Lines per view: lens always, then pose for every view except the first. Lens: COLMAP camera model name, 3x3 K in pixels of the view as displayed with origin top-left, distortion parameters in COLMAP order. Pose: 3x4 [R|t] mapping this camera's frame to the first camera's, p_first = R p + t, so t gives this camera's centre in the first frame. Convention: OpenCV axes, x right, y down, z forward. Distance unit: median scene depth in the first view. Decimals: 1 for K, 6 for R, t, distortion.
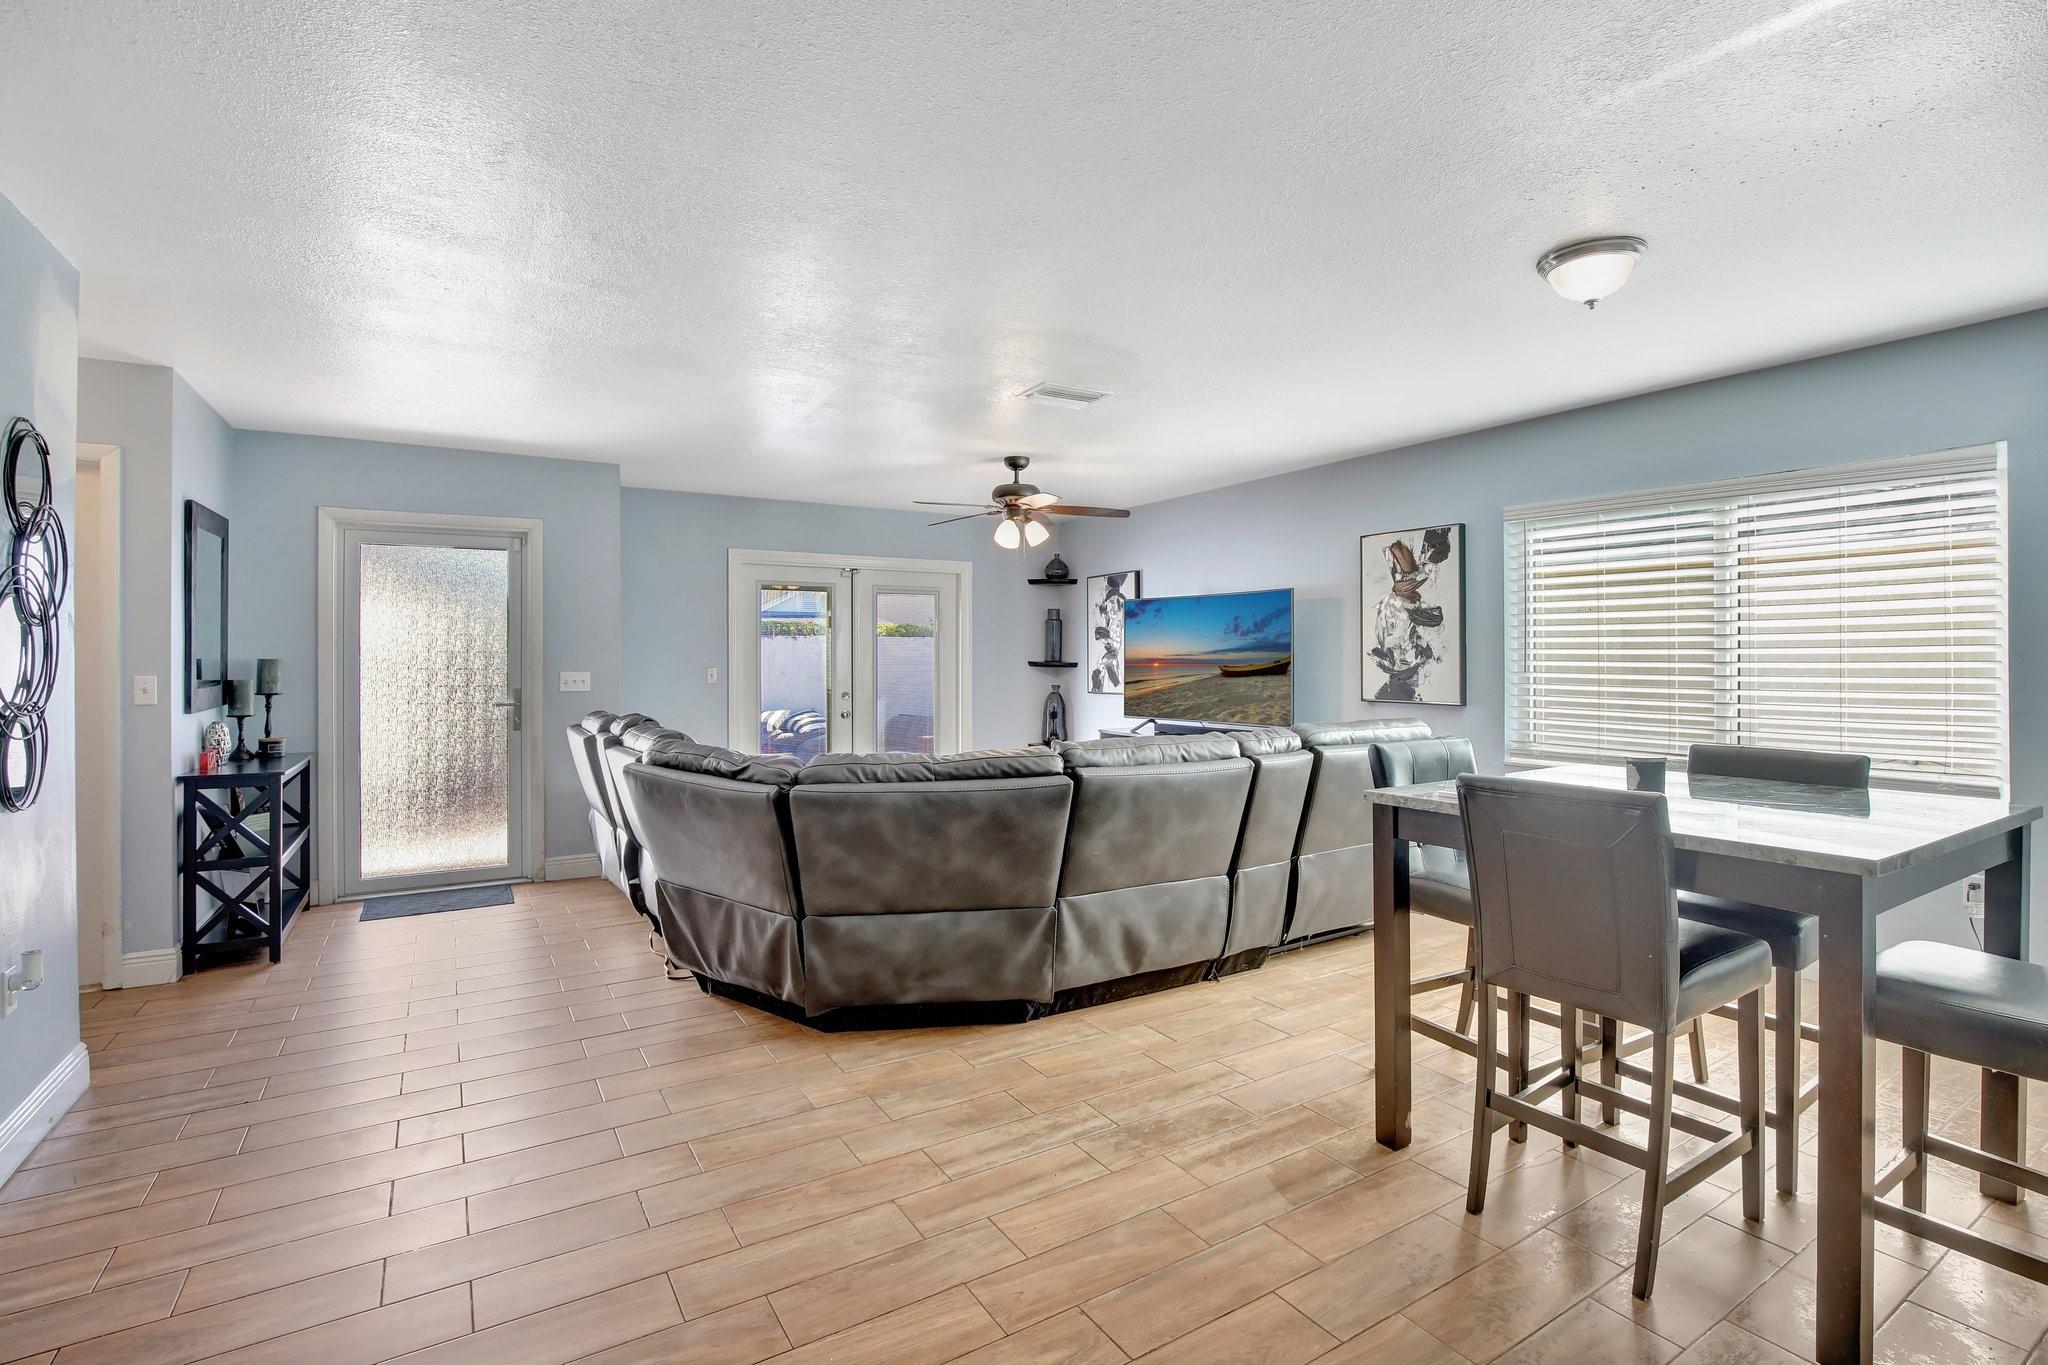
lens RADIAL K [[977.2, 0, 1048.2], [0, 977.2, 642.0], [0, 0, 1]] dist [-0.001908, 0.001612]
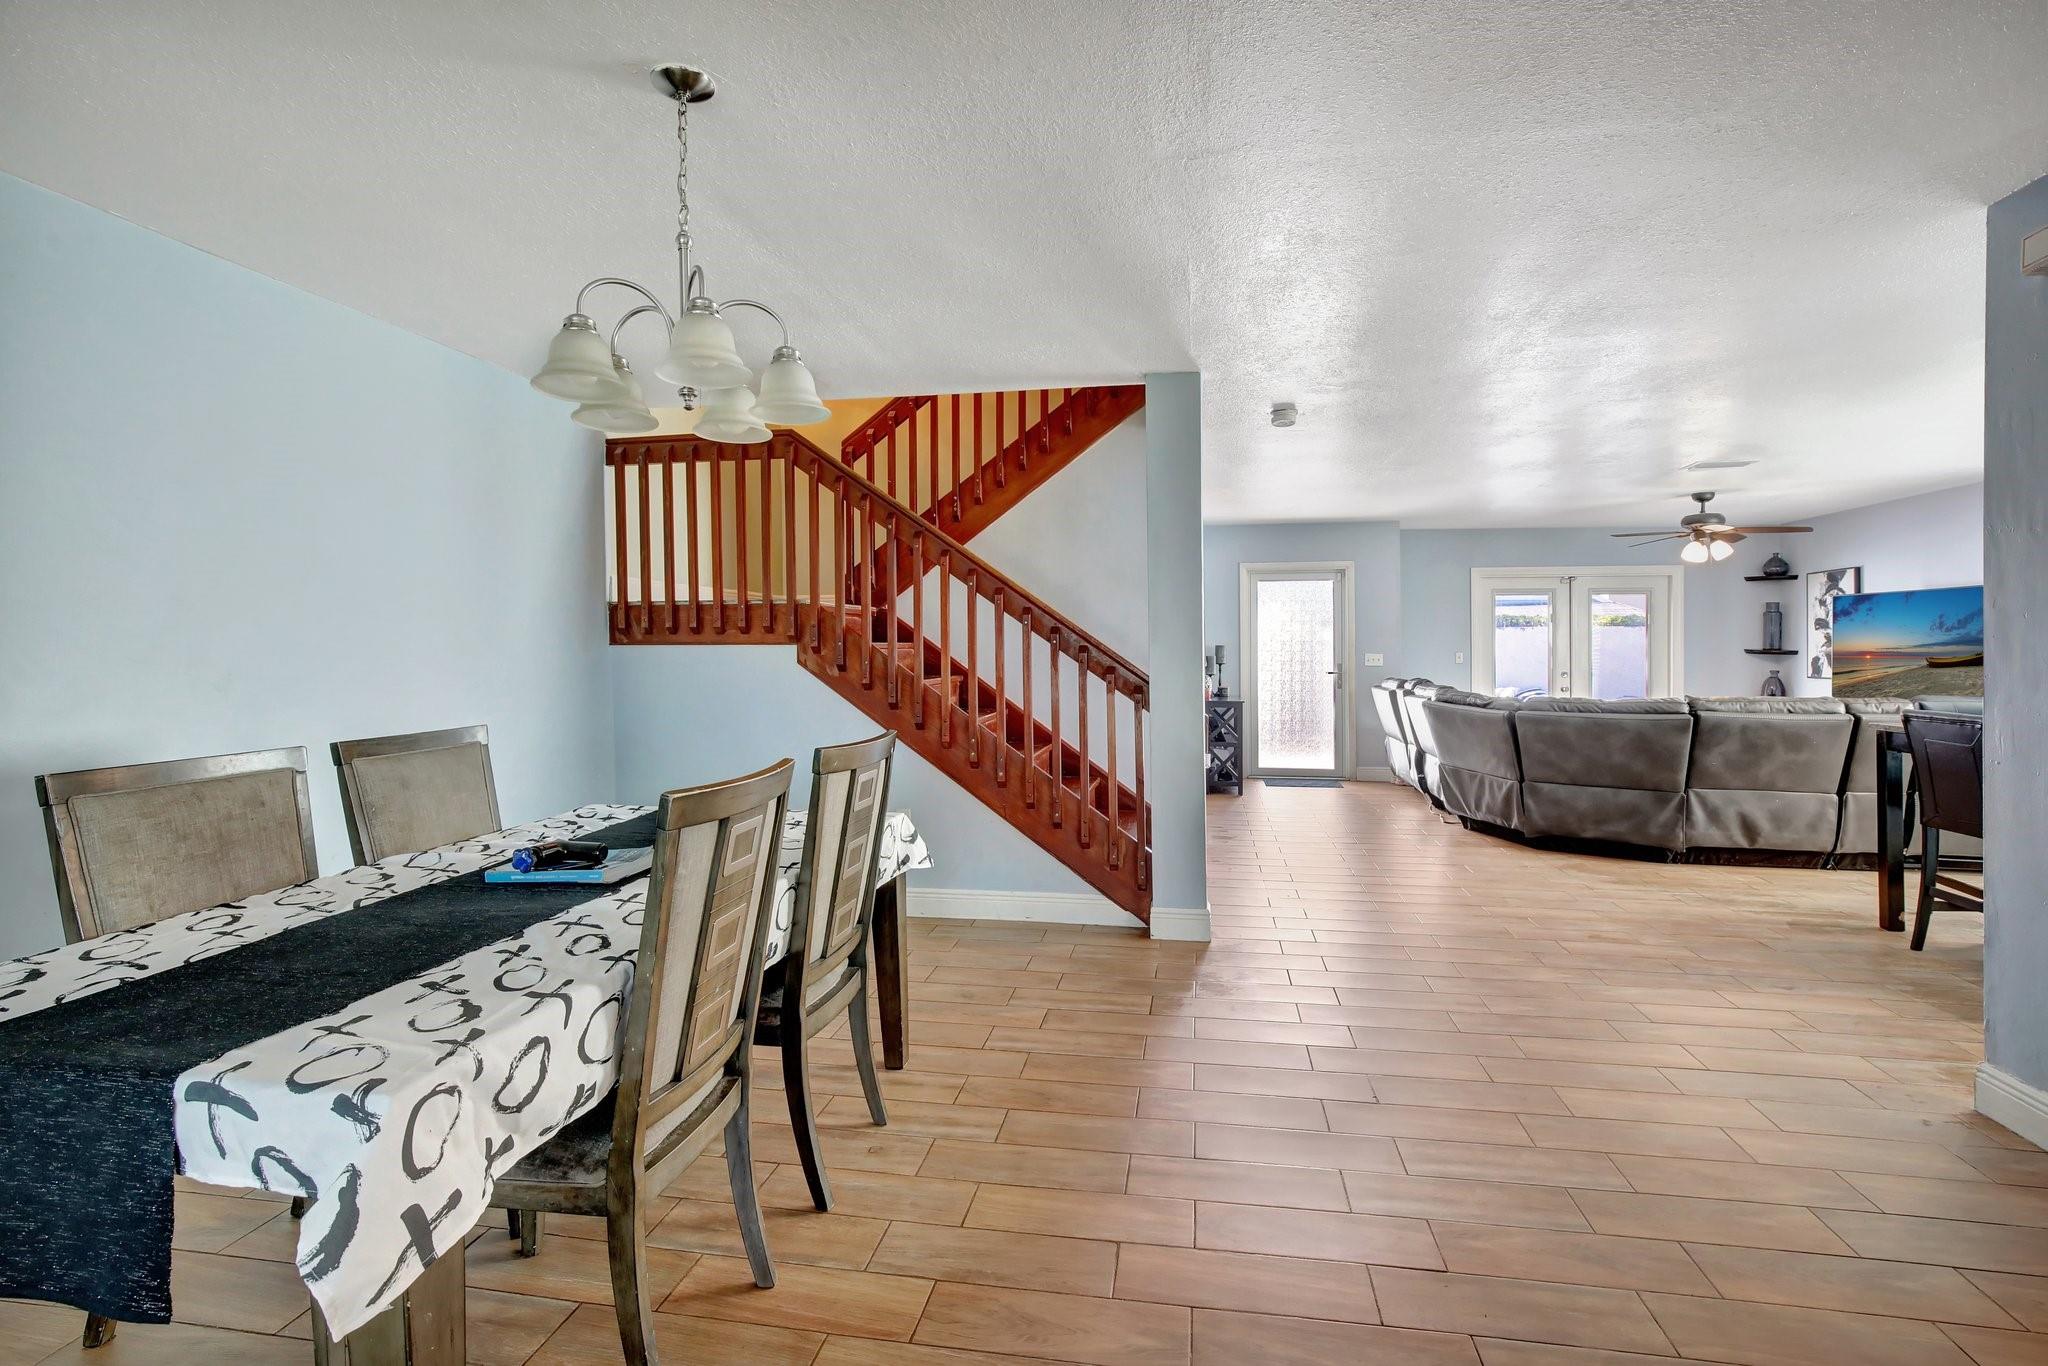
lens RADIAL K [[977.2, 0, 1048.7], [0, 977.2, 623.8], [0, 0, 1]] dist [-0.001908, 0.001612]
pose [[0.760882, -0.008706, -0.648832, 0.218987], [0.000442, 0.999917, -0.012898, 0.000824], [0.648890, 0.009527, 0.760822, -0.813244]]
